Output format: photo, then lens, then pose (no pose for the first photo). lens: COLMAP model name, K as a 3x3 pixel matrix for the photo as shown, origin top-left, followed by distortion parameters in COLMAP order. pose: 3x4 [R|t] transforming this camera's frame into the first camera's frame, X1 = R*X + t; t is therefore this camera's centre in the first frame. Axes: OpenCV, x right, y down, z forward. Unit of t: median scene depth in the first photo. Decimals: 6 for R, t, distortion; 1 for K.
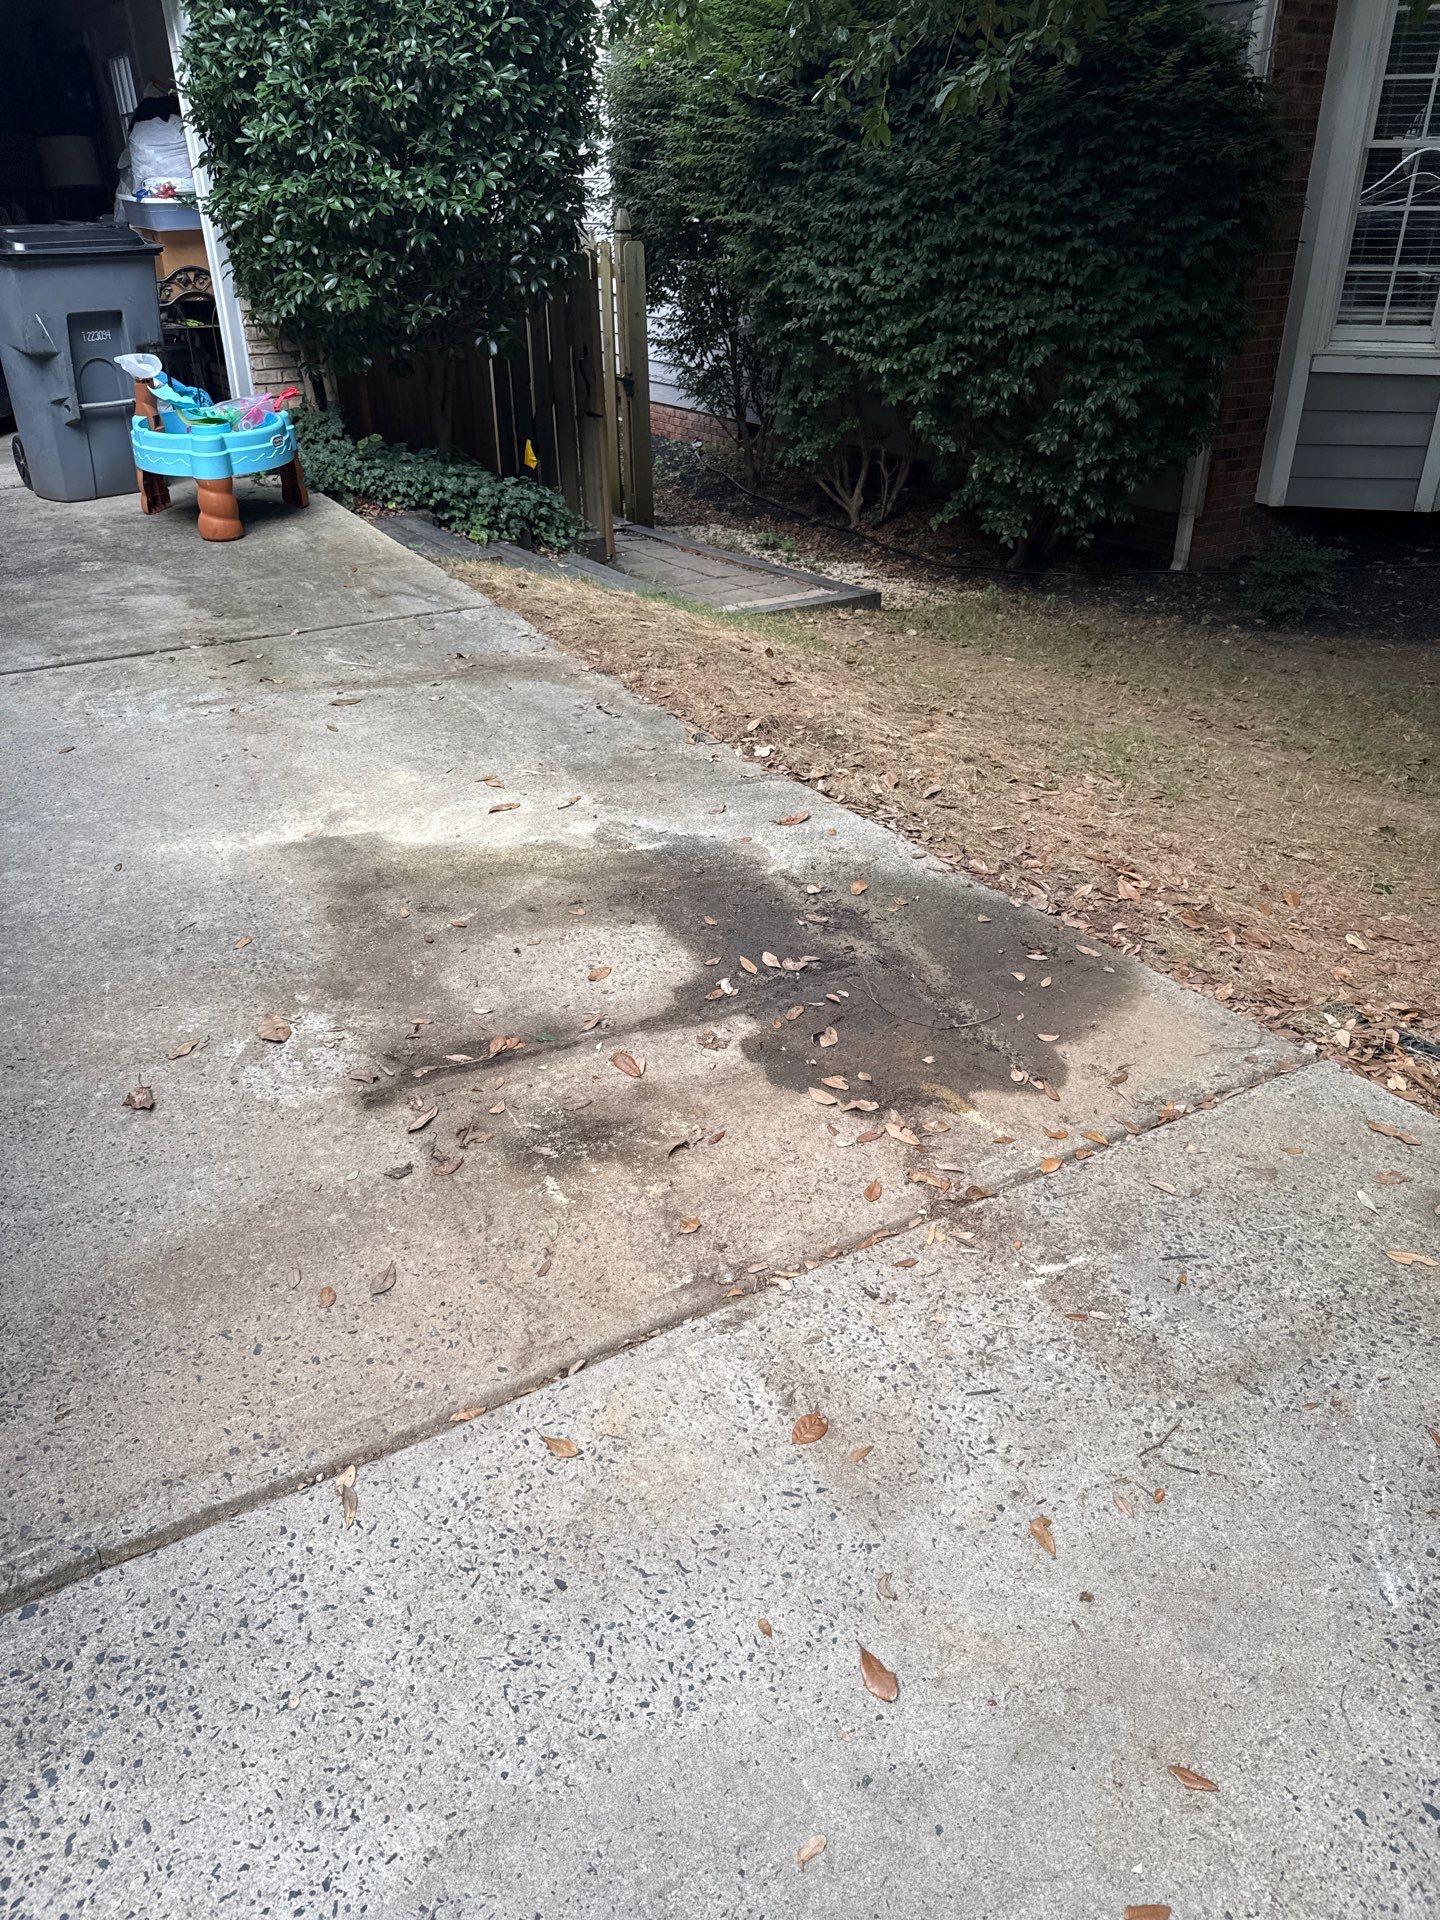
lens RADIAL K [[1354.1, 0, 717.1], [0, 1354.1, 970.2], [0, 0, 1]] dist [-0.000527, -0.005114]
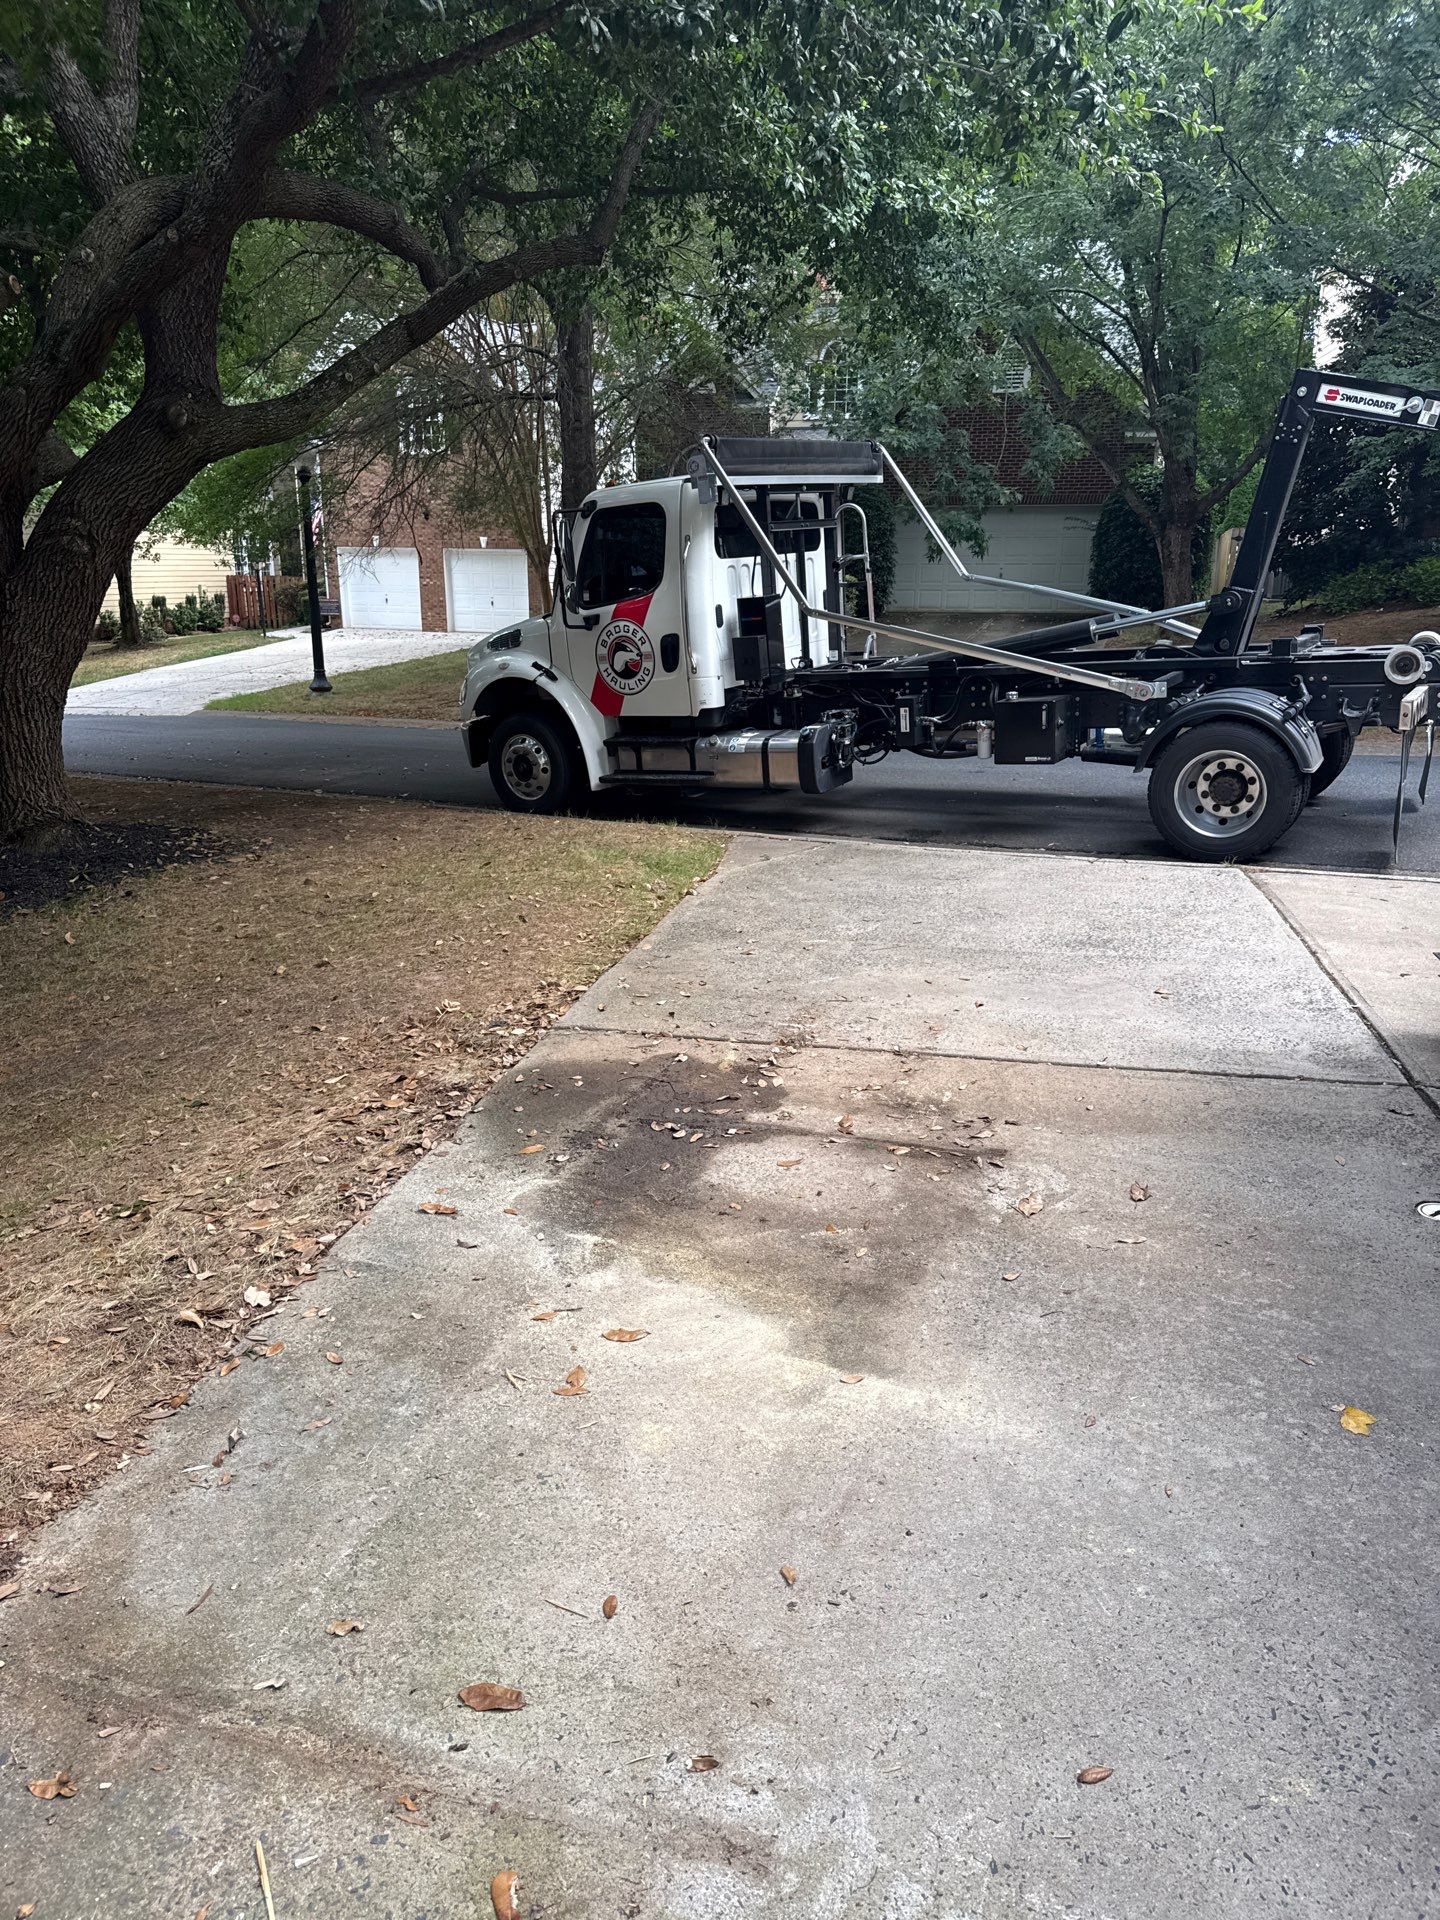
lens RADIAL K [[1354.1, 0, 717.1], [0, 1354.1, 970.2], [0, 0, 1]] dist [-0.000527, -0.005114]
pose [[-0.712910, -0.205268, 0.670541, -0.569856], [0.343839, 0.731050, 0.589356, -0.603449], [-0.611174, 0.650716, -0.450593, 0.985536]]
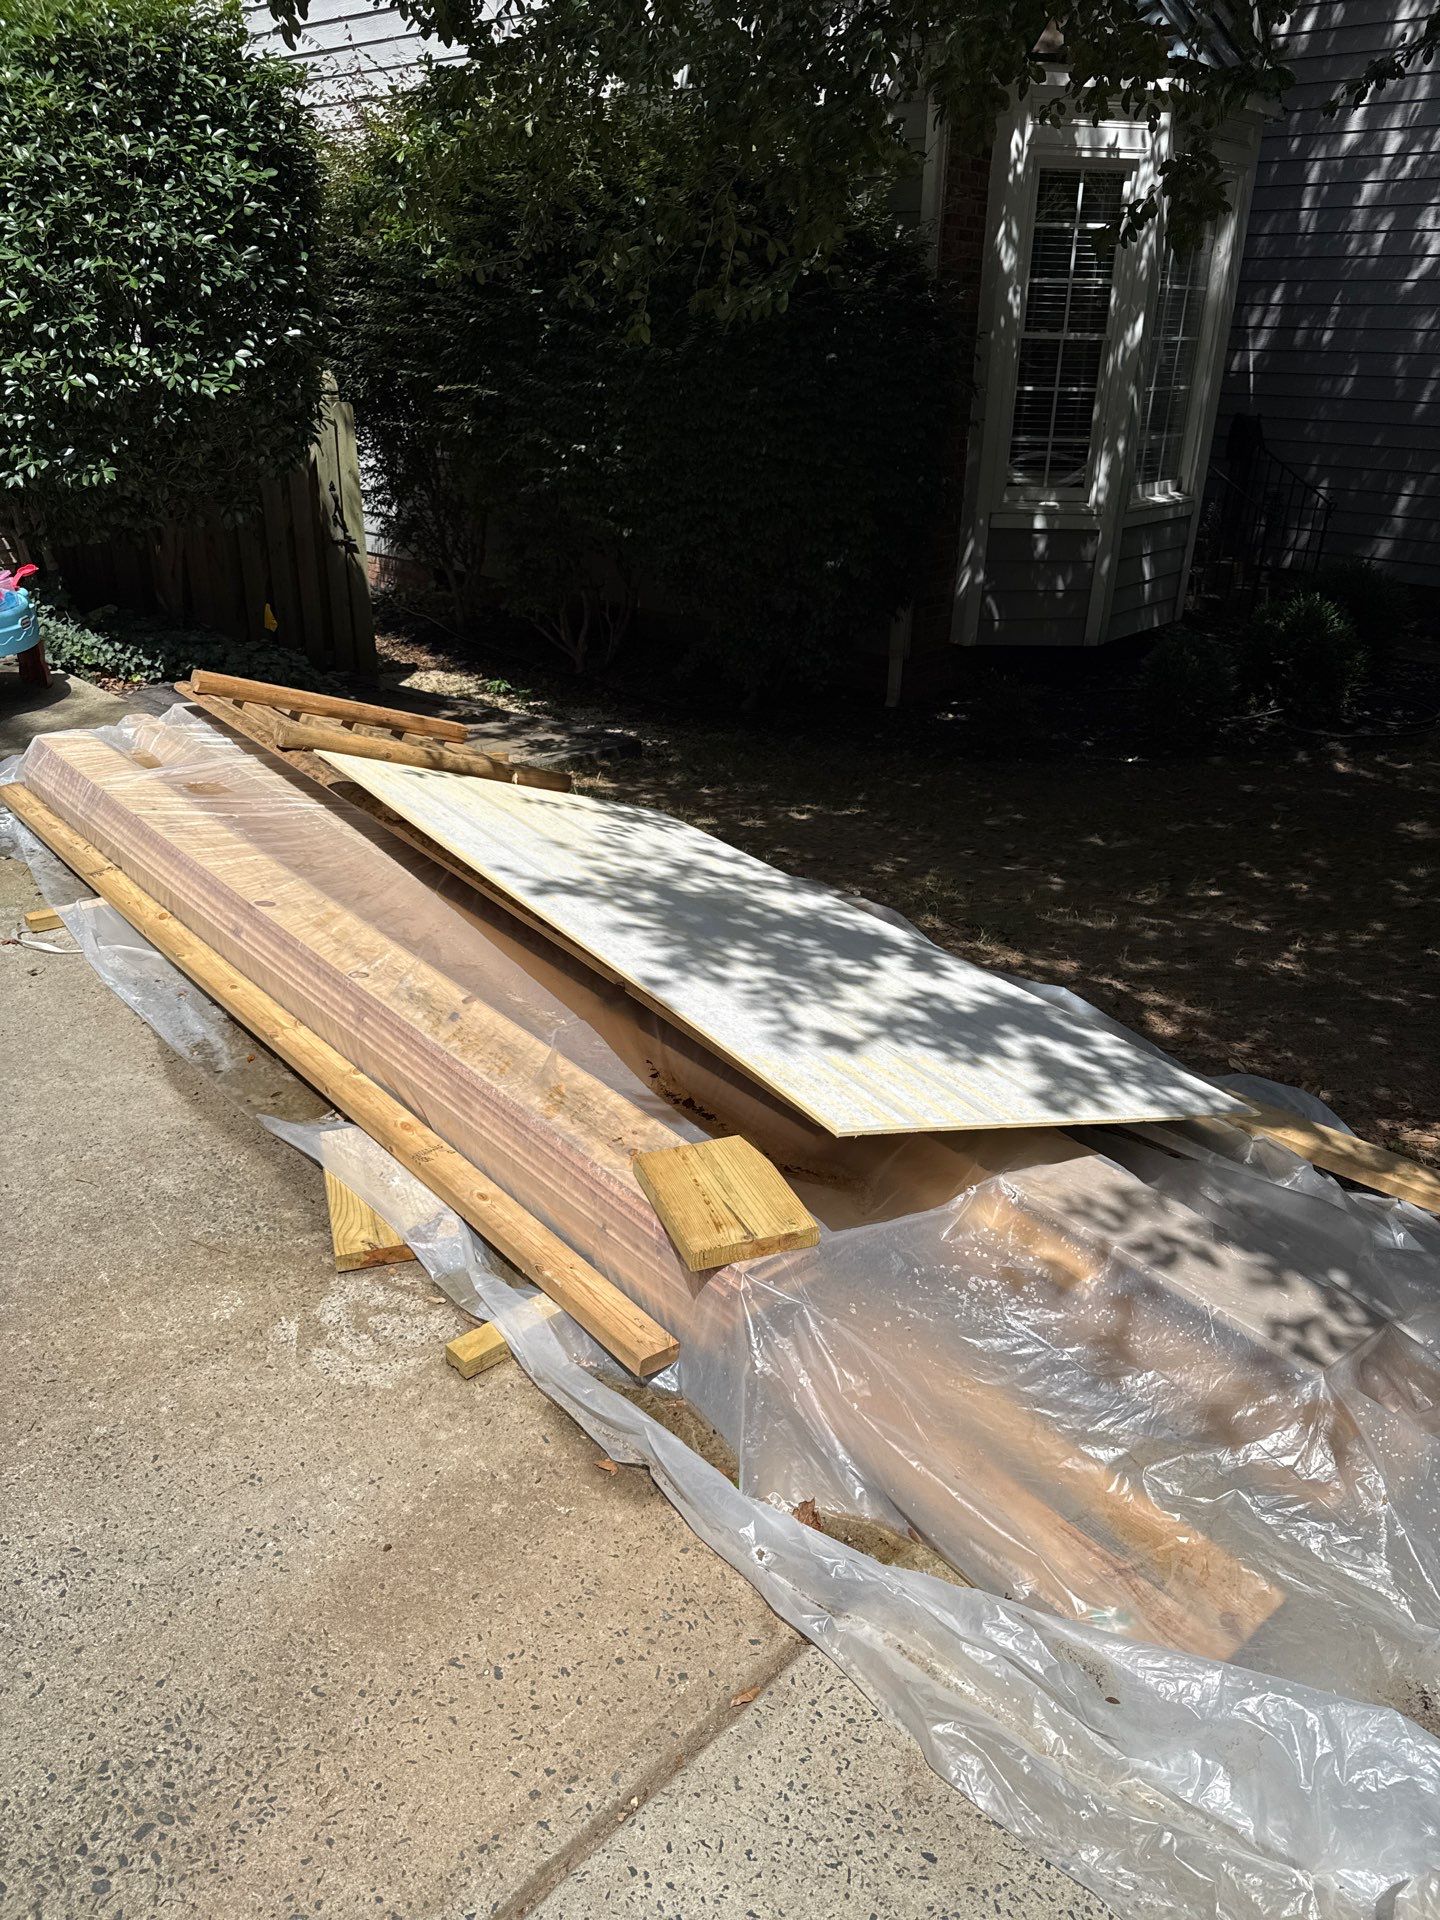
lens RADIAL K [[1354.1, 0, 717.1], [0, 1354.1, 970.2], [0, 0, 1]] dist [-0.000527, -0.005114]
pose [[0.963265, -0.091583, 0.252454, -0.168684], [0.110186, 0.992066, -0.060531, -0.059271], [-0.244908, 0.086124, 0.965714, 0.000415]]
